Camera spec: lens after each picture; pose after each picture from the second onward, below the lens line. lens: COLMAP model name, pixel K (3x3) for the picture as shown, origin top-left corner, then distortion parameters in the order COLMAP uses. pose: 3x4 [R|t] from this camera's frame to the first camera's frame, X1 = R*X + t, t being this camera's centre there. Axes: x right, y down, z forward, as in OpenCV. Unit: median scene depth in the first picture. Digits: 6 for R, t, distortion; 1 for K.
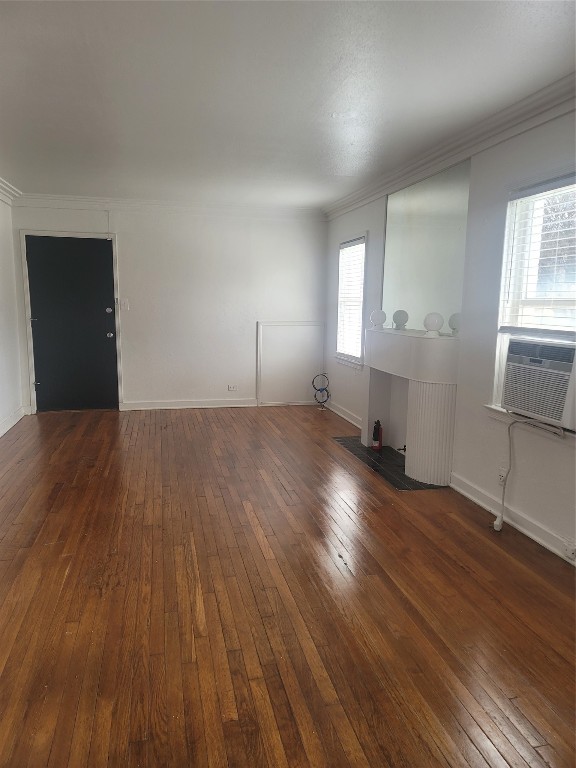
lens RADIAL K [[562.3, 0, 291.5], [0, 562.3, 383.4], [0, 0, 1]] dist [0.075672, -0.068583]
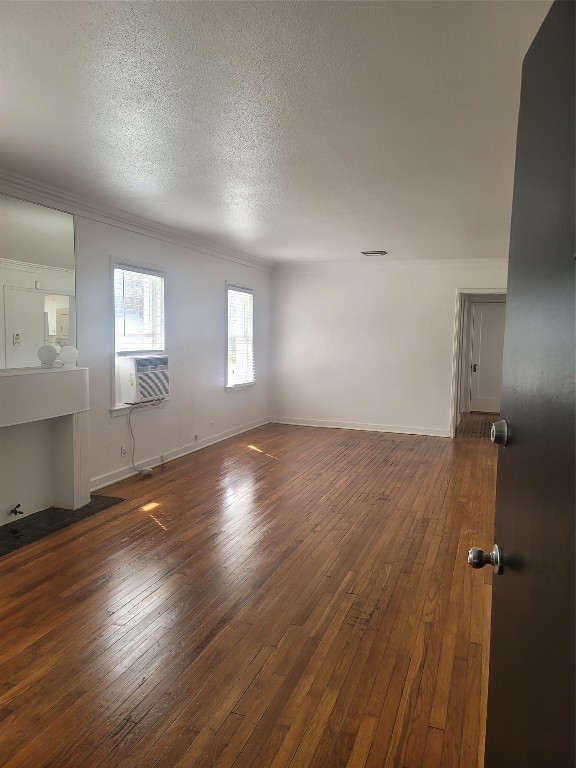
lens RADIAL K [[562.3, 0, 284.8], [0, 562.3, 381.8], [0, 0, 1]] dist [0.075672, -0.068583]
pose [[-0.833732, -0.078397, 0.546576, -0.772002], [0.050905, 0.974741, 0.217461, -0.312309], [-0.549818, 0.209128, -0.808682, 1.909466]]
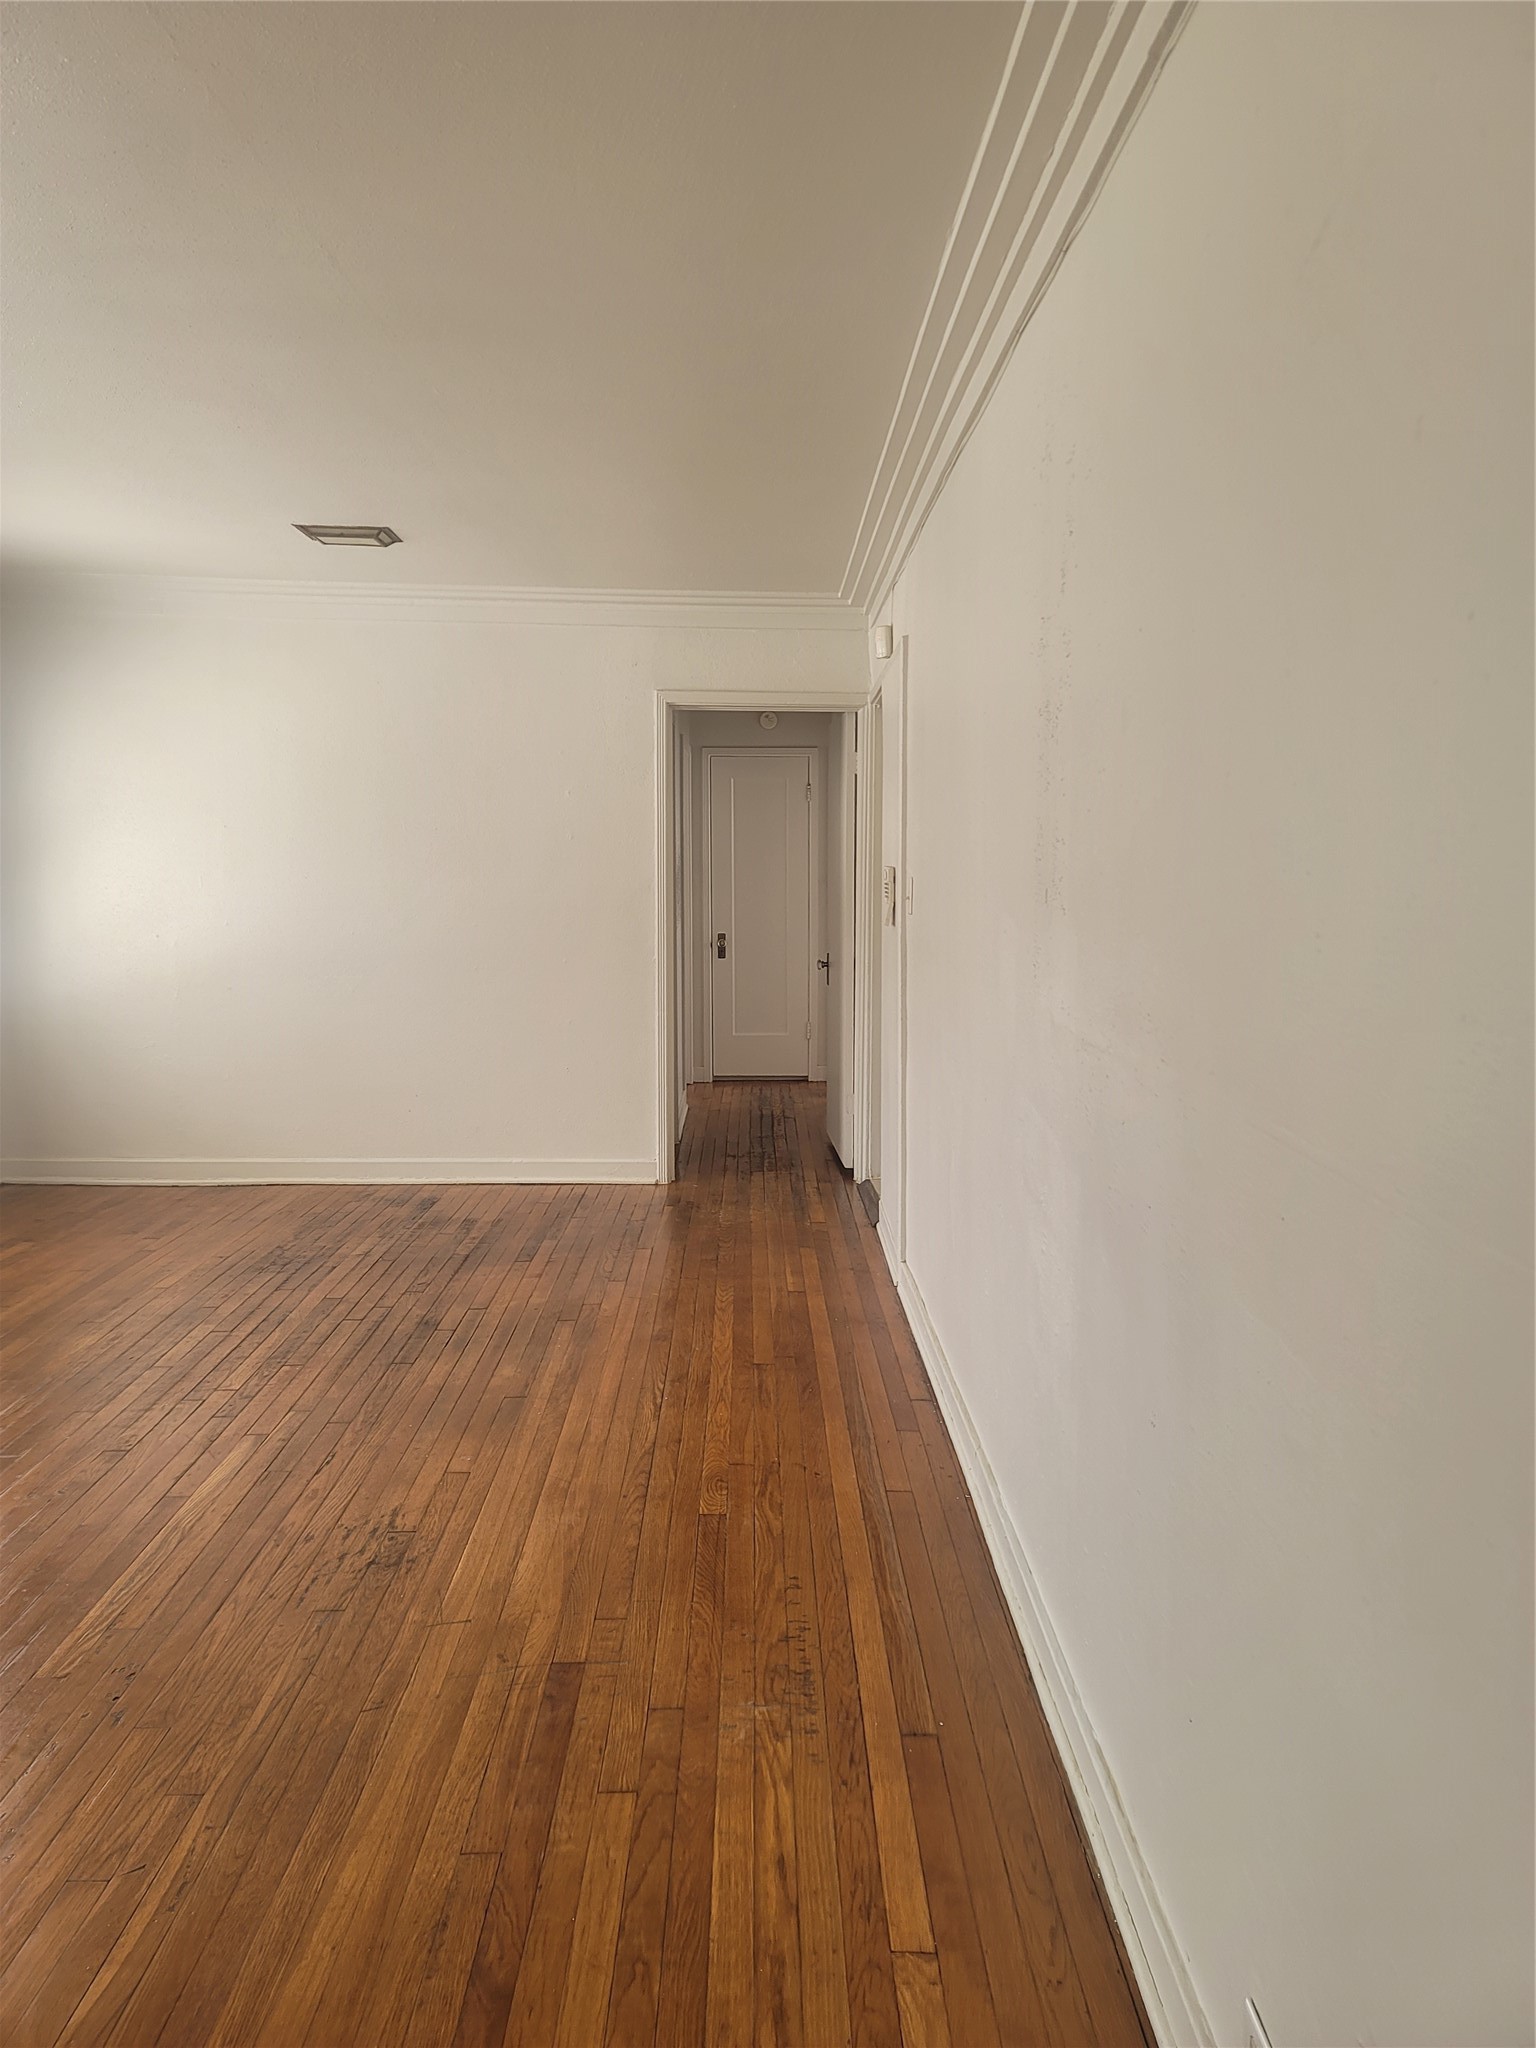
lens RADIAL K [[1499.5, 0, 775.1], [0, 1499.5, 1029.1], [0, 0, 1]] dist [0.075672, -0.068583]
pose [[-0.976338, -0.044206, 0.211685, -0.621741], [0.012733, 0.965433, 0.260339, -0.225911], [-0.215876, 0.256874, -0.942026, 1.410835]]
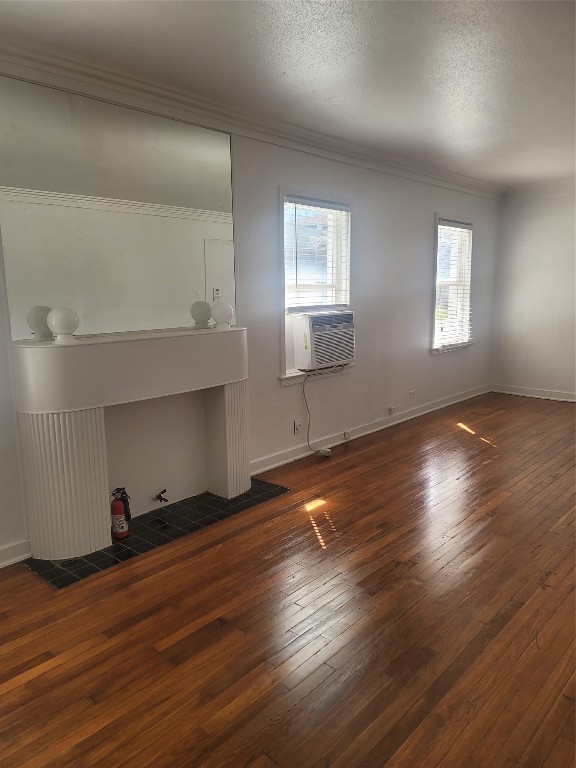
lens RADIAL K [[562.3, 0, 291.2], [0, 562.3, 382.1], [0, 0, 1]] dist [0.075672, -0.068583]
pose [[-0.571582, -0.150567, 0.806612, -0.599700], [0.122059, 0.956482, 0.265036, -0.257349], [-0.811415, 0.249944, -0.528330, 1.620682]]
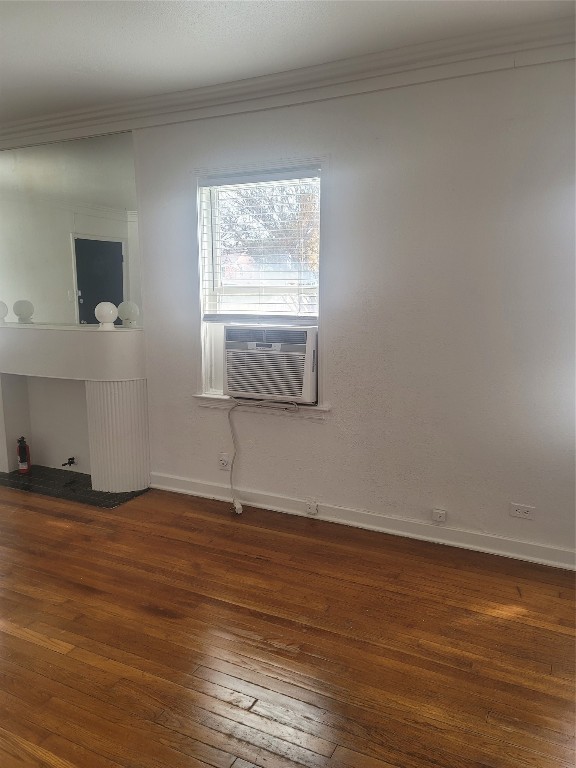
lens RADIAL K [[562.3, 0, 294.4], [0, 562.3, 386.9], [0, 0, 1]] dist [0.075672, -0.068583]
pose [[0.639351, -0.150299, 0.754082, -0.287533], [0.125413, 0.987961, 0.090583, -0.043324], [-0.758618, 0.036657, 0.650503, 0.236403]]
